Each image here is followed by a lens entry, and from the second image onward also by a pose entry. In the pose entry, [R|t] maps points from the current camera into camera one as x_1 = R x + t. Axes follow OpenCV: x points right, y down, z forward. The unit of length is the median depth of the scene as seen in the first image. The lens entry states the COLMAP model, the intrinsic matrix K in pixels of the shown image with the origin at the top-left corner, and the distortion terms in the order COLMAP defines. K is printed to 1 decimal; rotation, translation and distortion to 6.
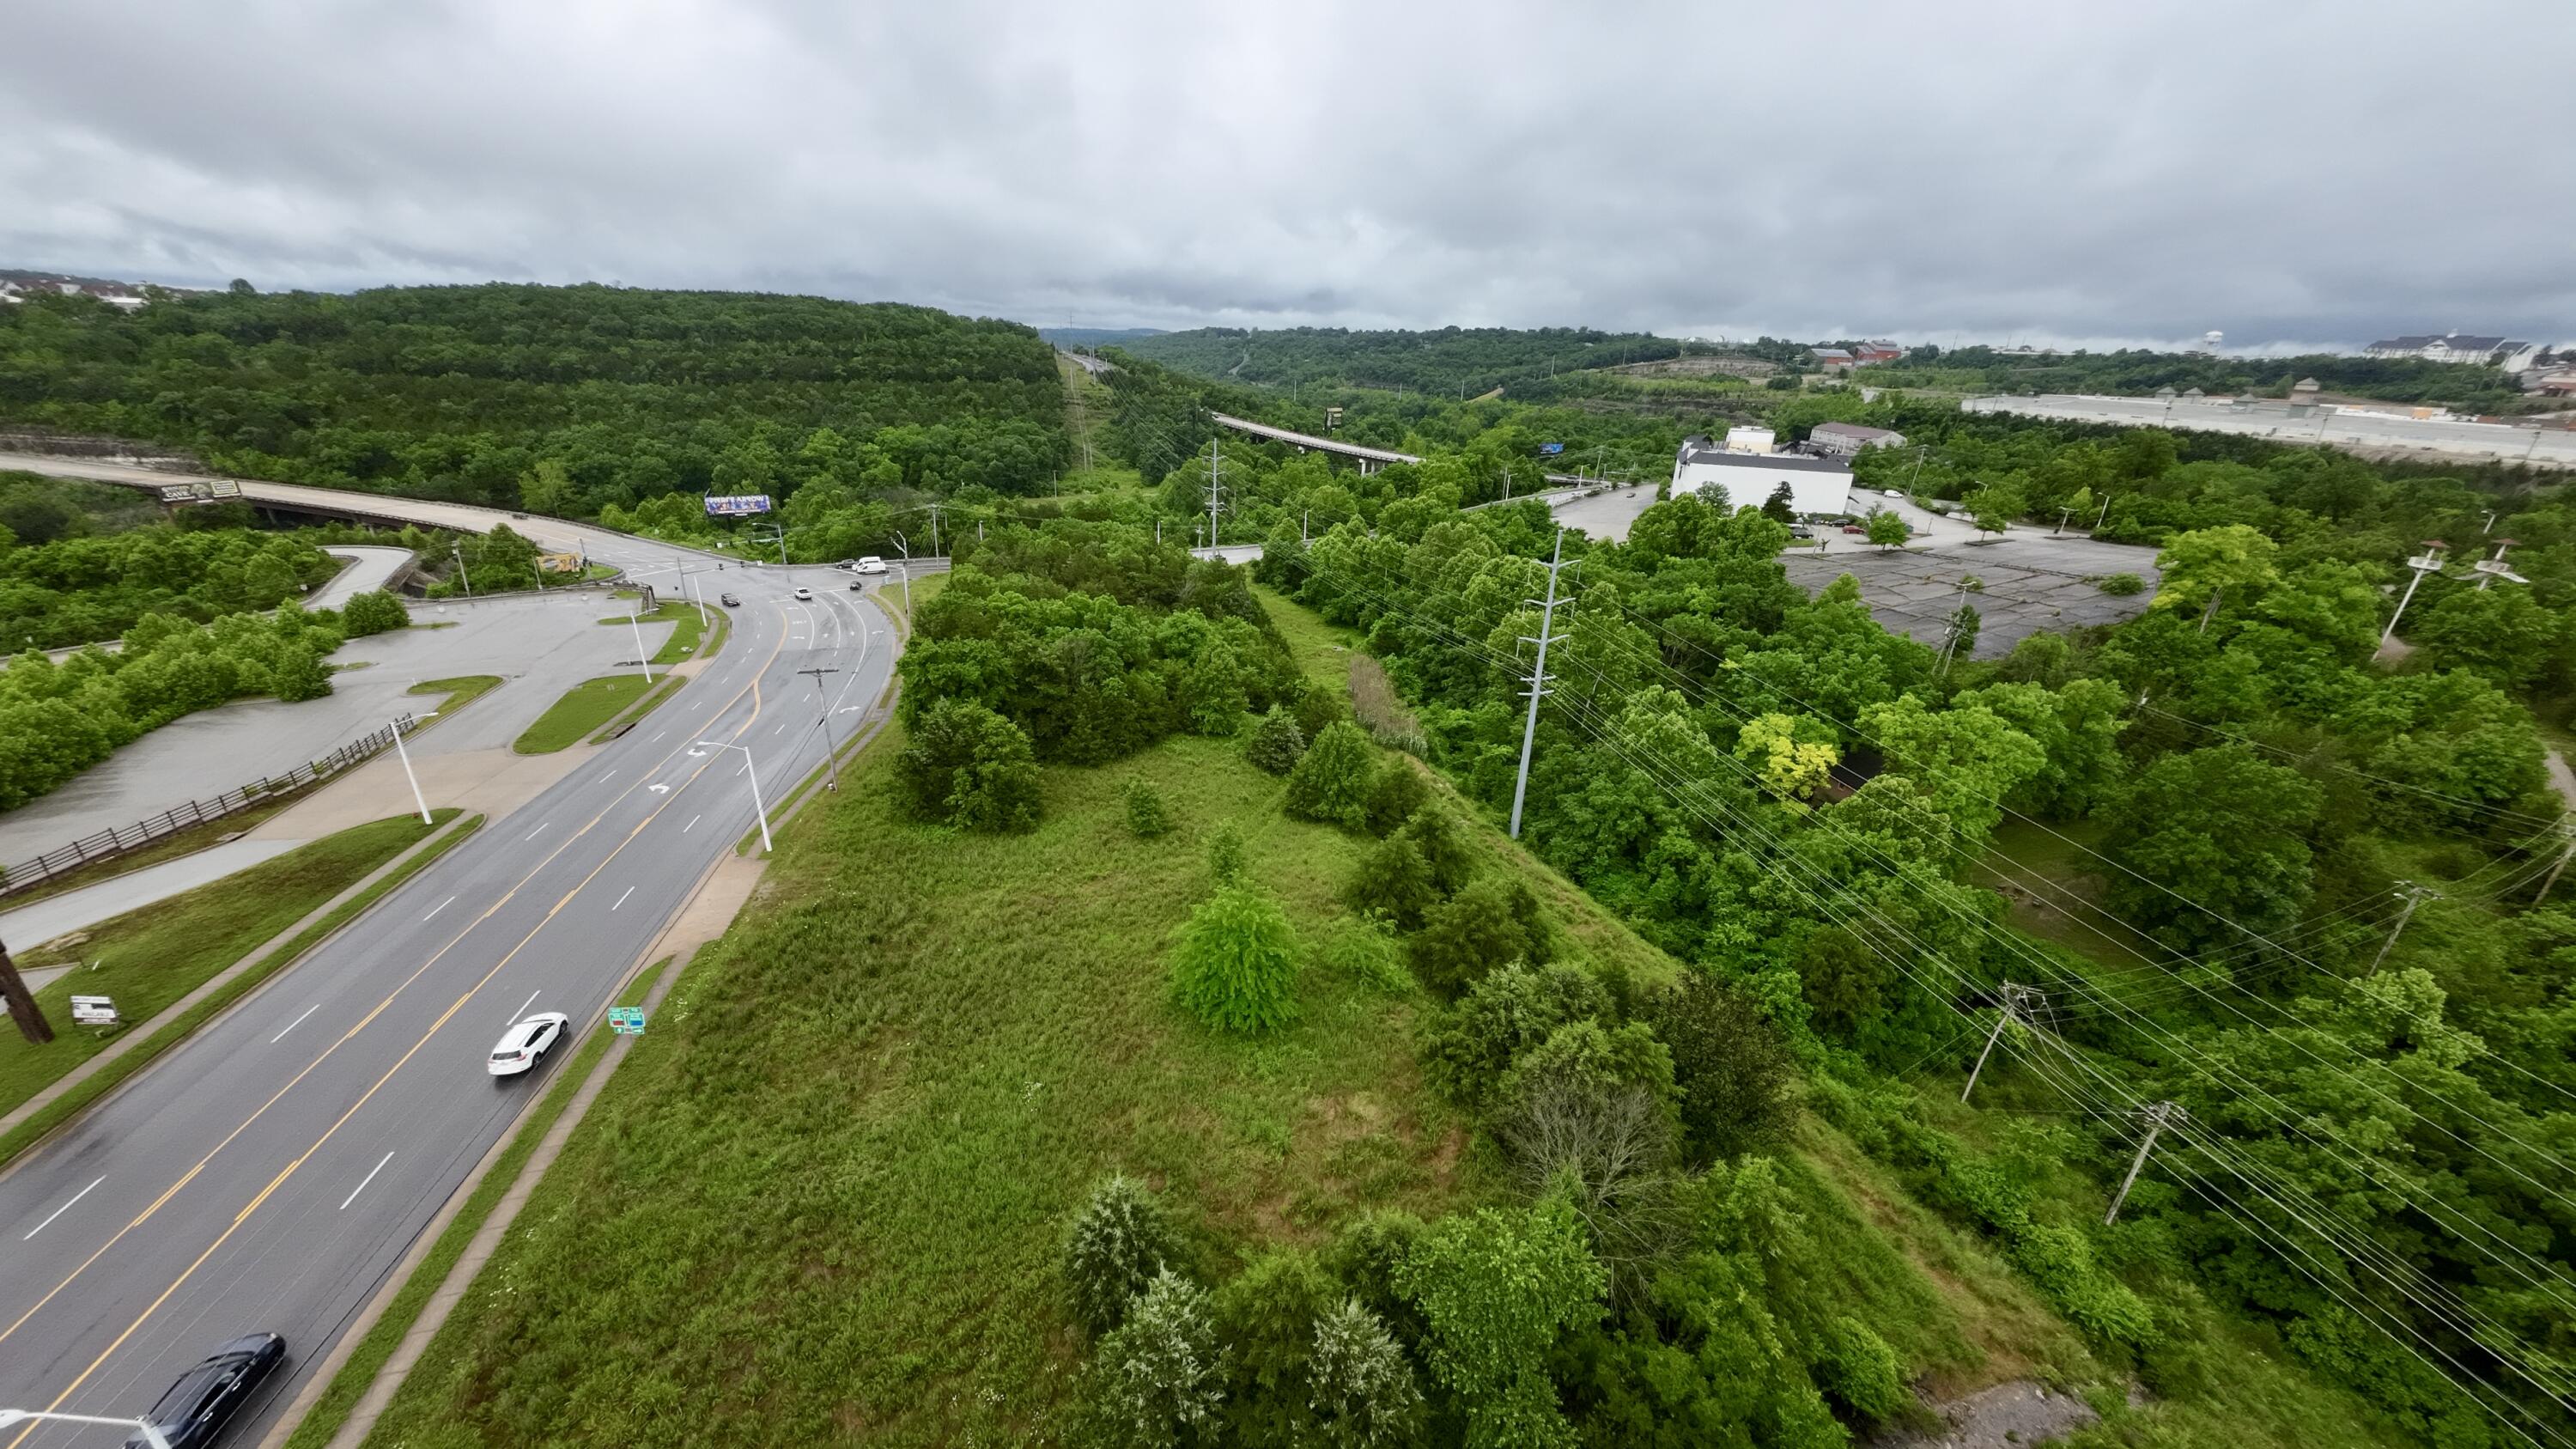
lens RADIAL K [[935.0, 0, 1270.4], [0, 935.0, 729.4], [0, 0, 1]] dist [0.002483, -0.000111]
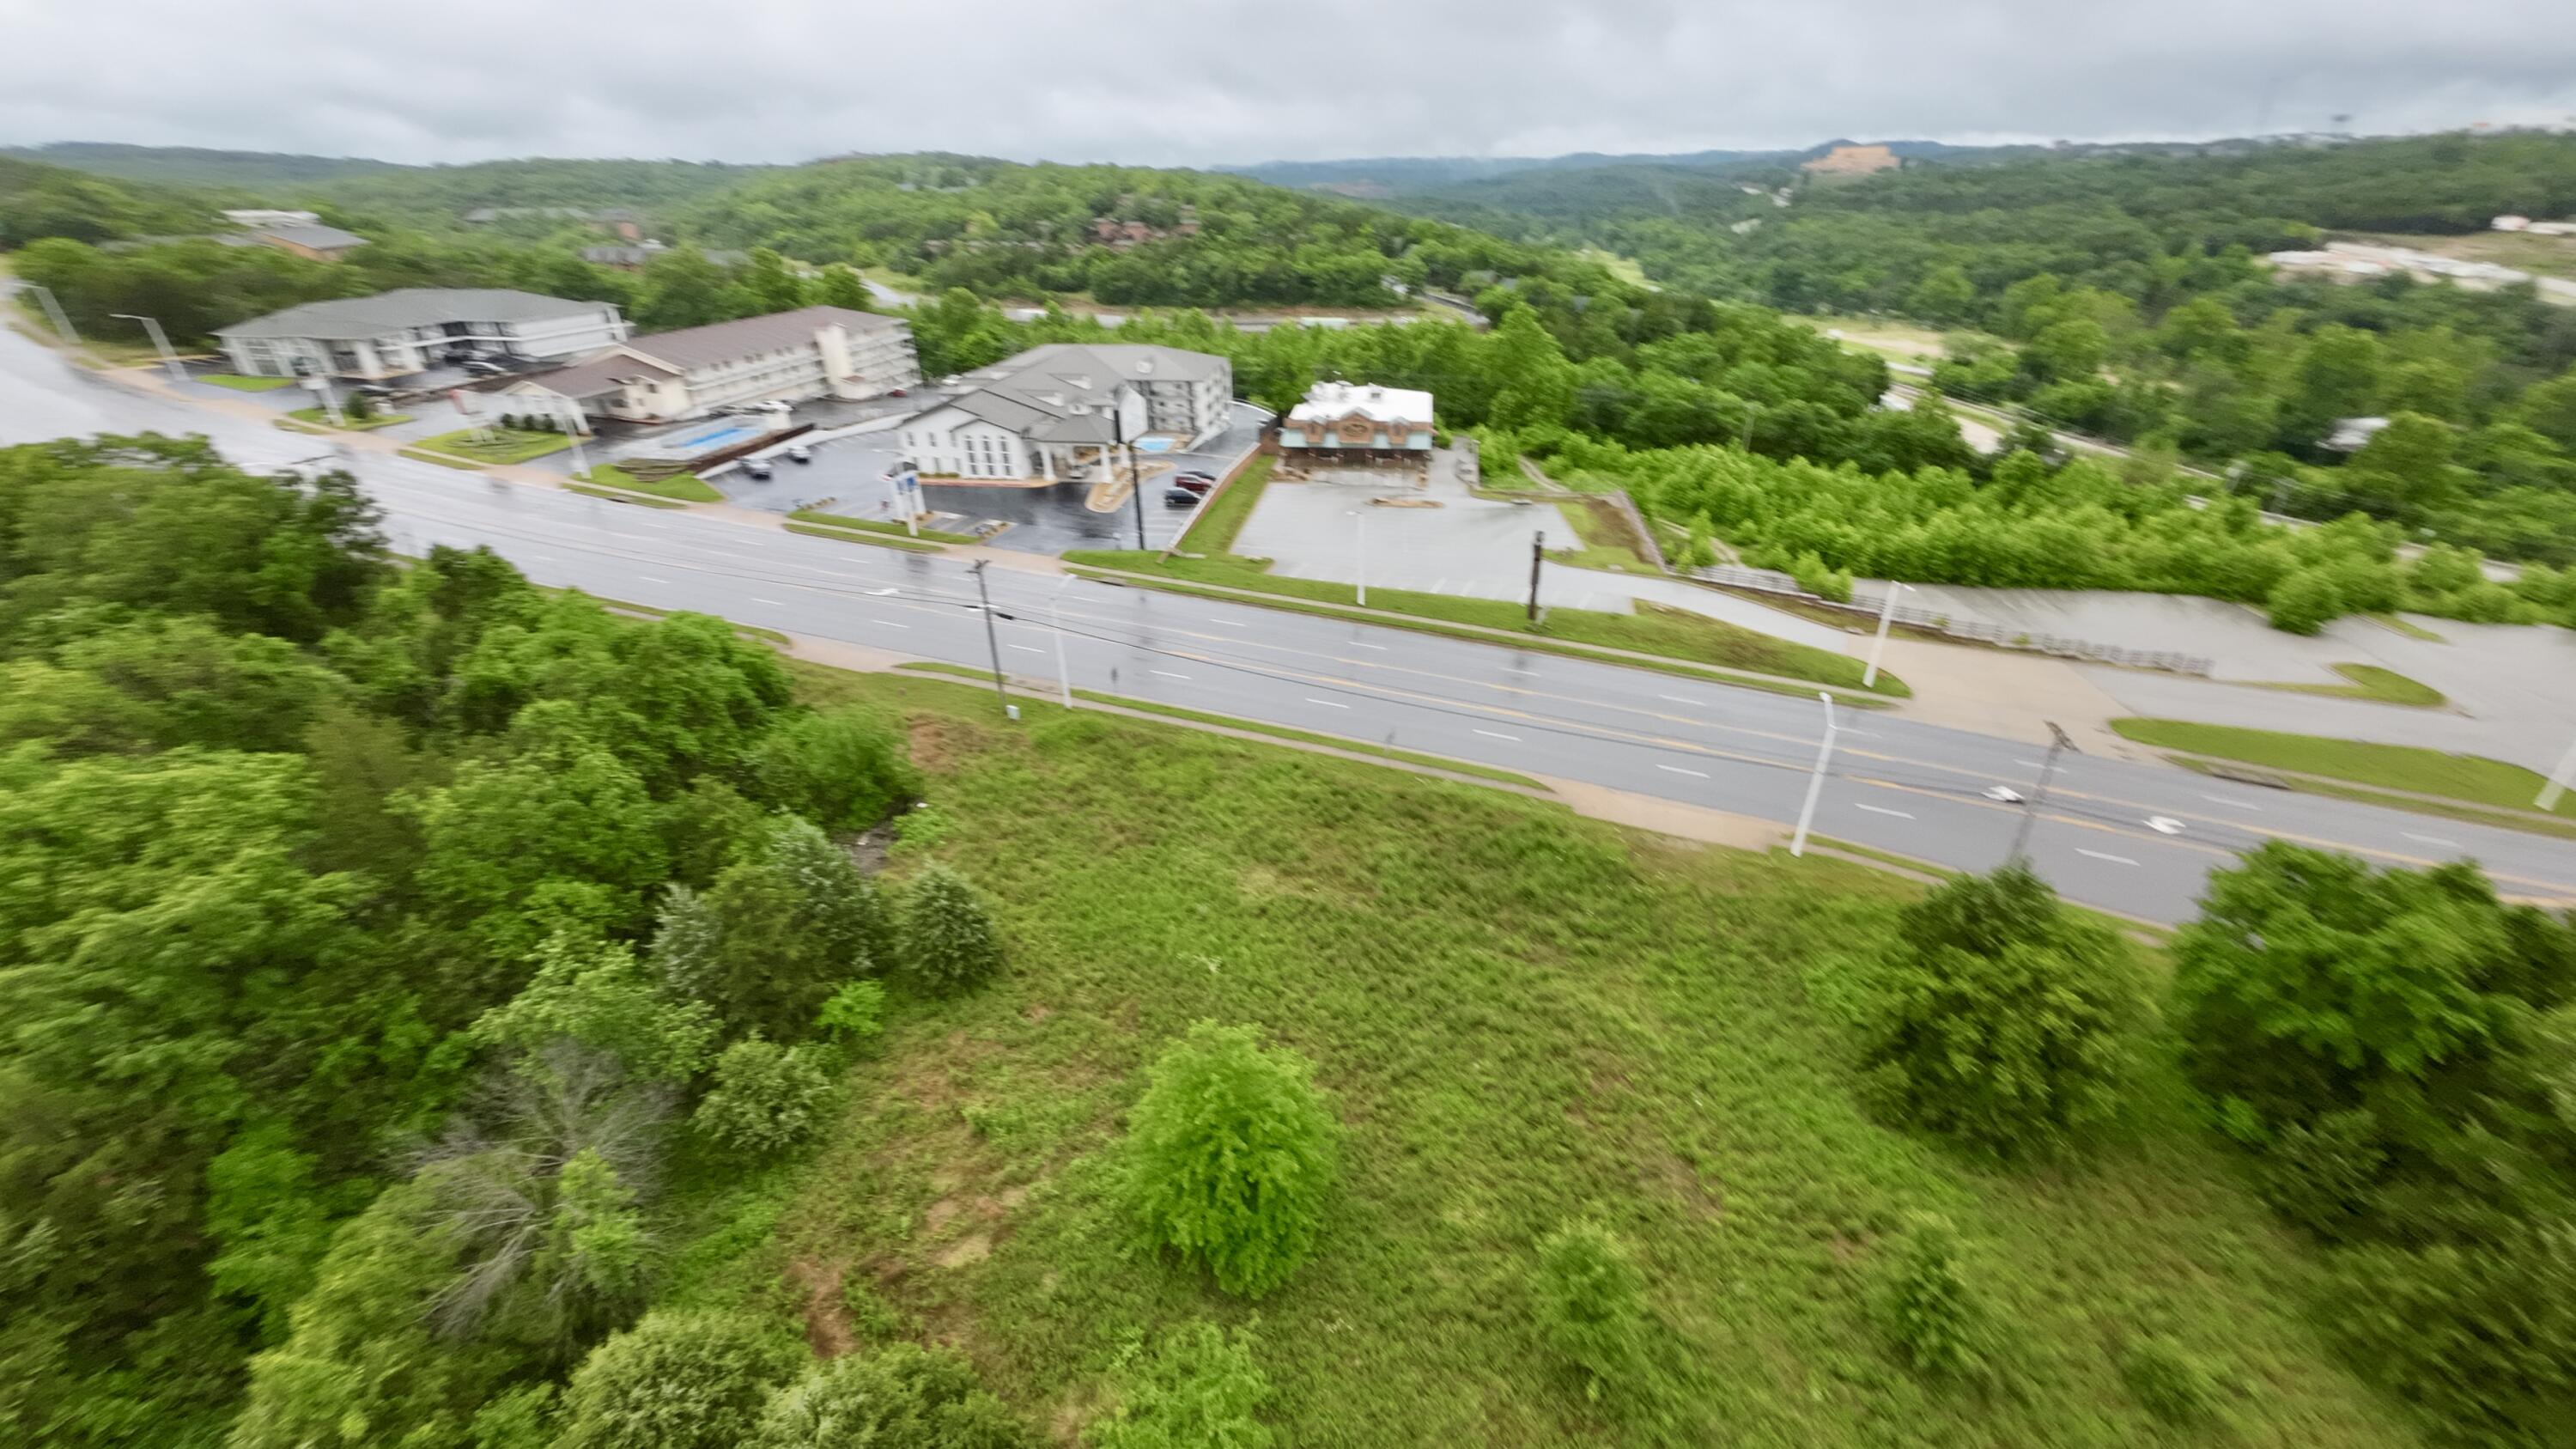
lens RADIAL K [[958.4, 0, 1265.8], [0, 958.4, 730.0], [0, 0, 1]] dist [-0.000302, -0.001699]
pose [[-0.487364, 0.408608, -0.771697, 0.058643], [-0.337056, 0.727234, 0.597932, -0.062957], [0.805524, 0.551516, -0.216704, 0.169093]]
